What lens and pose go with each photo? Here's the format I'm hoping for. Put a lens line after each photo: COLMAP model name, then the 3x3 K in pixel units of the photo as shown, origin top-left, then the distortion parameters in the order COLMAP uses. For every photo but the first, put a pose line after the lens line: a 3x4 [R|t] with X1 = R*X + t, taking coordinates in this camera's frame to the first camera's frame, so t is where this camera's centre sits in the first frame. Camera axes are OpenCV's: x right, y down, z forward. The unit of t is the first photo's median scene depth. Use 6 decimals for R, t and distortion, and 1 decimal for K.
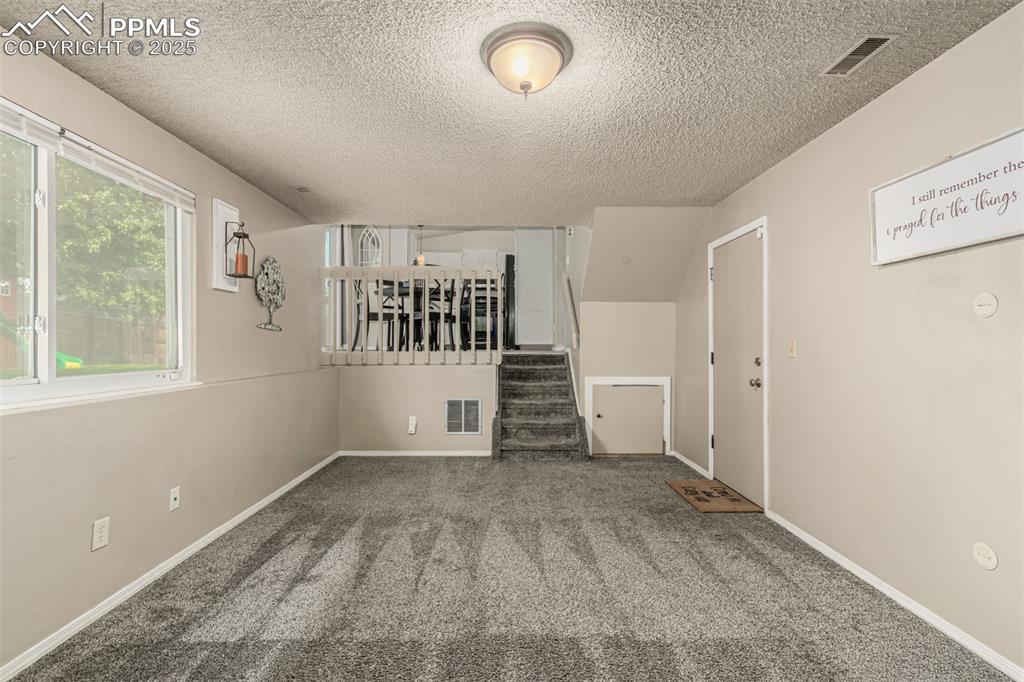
lens RADIAL K [[470.3, 0, 508.5], [0, 470.3, 341.9], [0, 0, 1]] dist [0.008596, -0.004266]
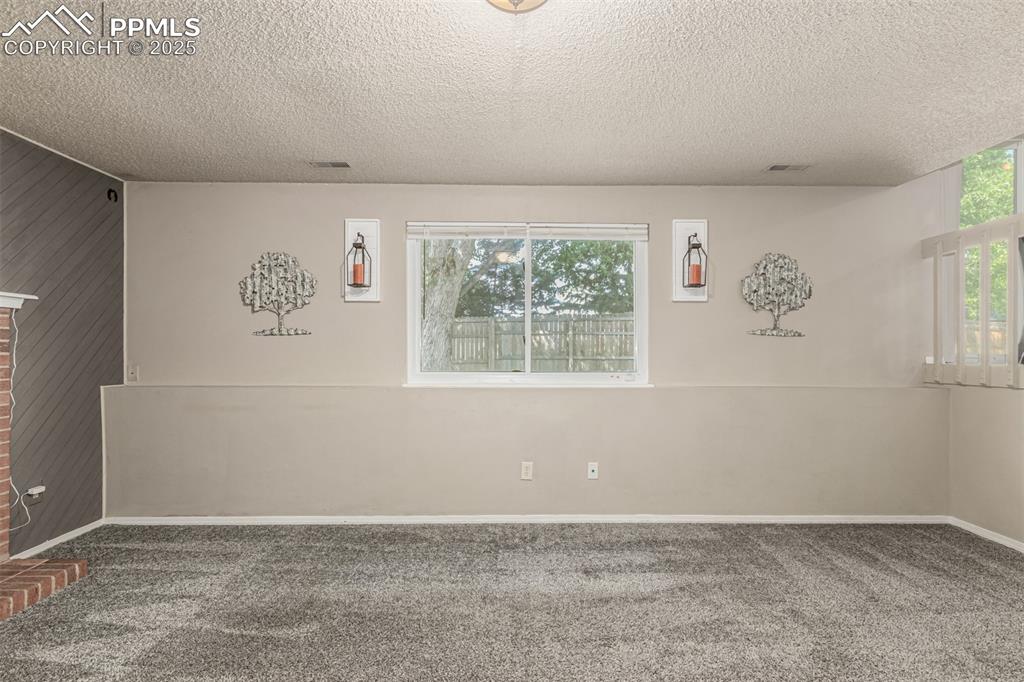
lens RADIAL K [[470.3, 0, 513.3], [0, 470.3, 347.0], [0, 0, 1]] dist [0.008596, -0.004266]
pose [[-0.001280, -0.010275, -0.999946, 0.585101], [0.004339, 0.999938, -0.010280, 0.003730], [0.999990, -0.004352, -0.001235, 0.772941]]
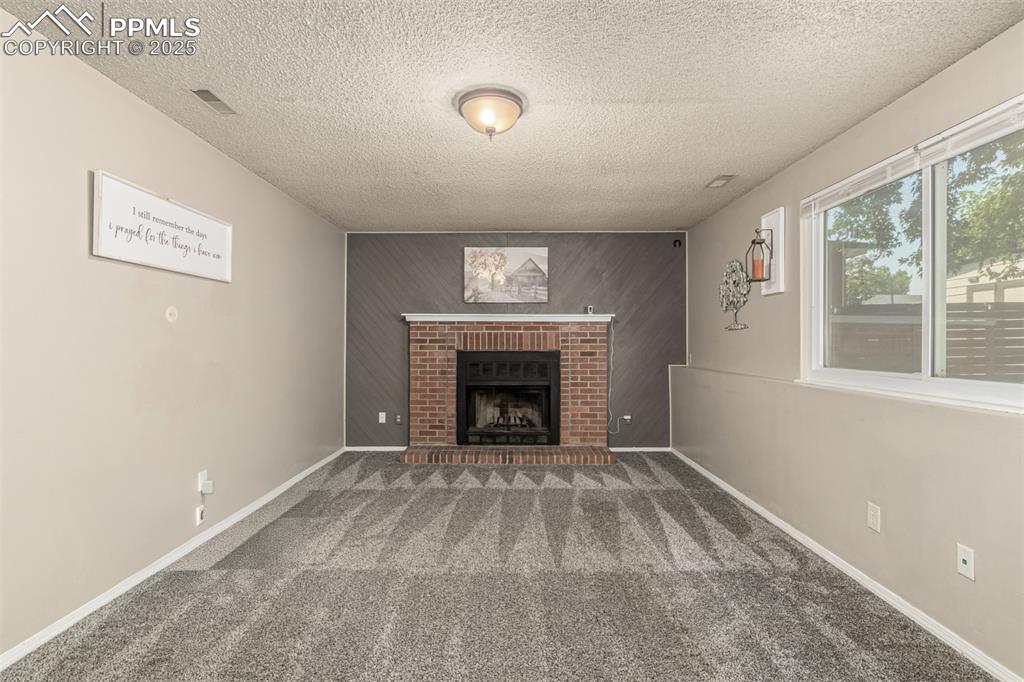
lens RADIAL K [[470.3, 0, 516.6], [0, 470.3, 341.7], [0, 0, 1]] dist [0.008596, -0.004266]
pose [[-0.999980, -0.003759, 0.005057, -0.029459], [-0.003793, 0.999970, -0.006685, 0.006801], [-0.005032, -0.006704, -0.999965, 1.697762]]
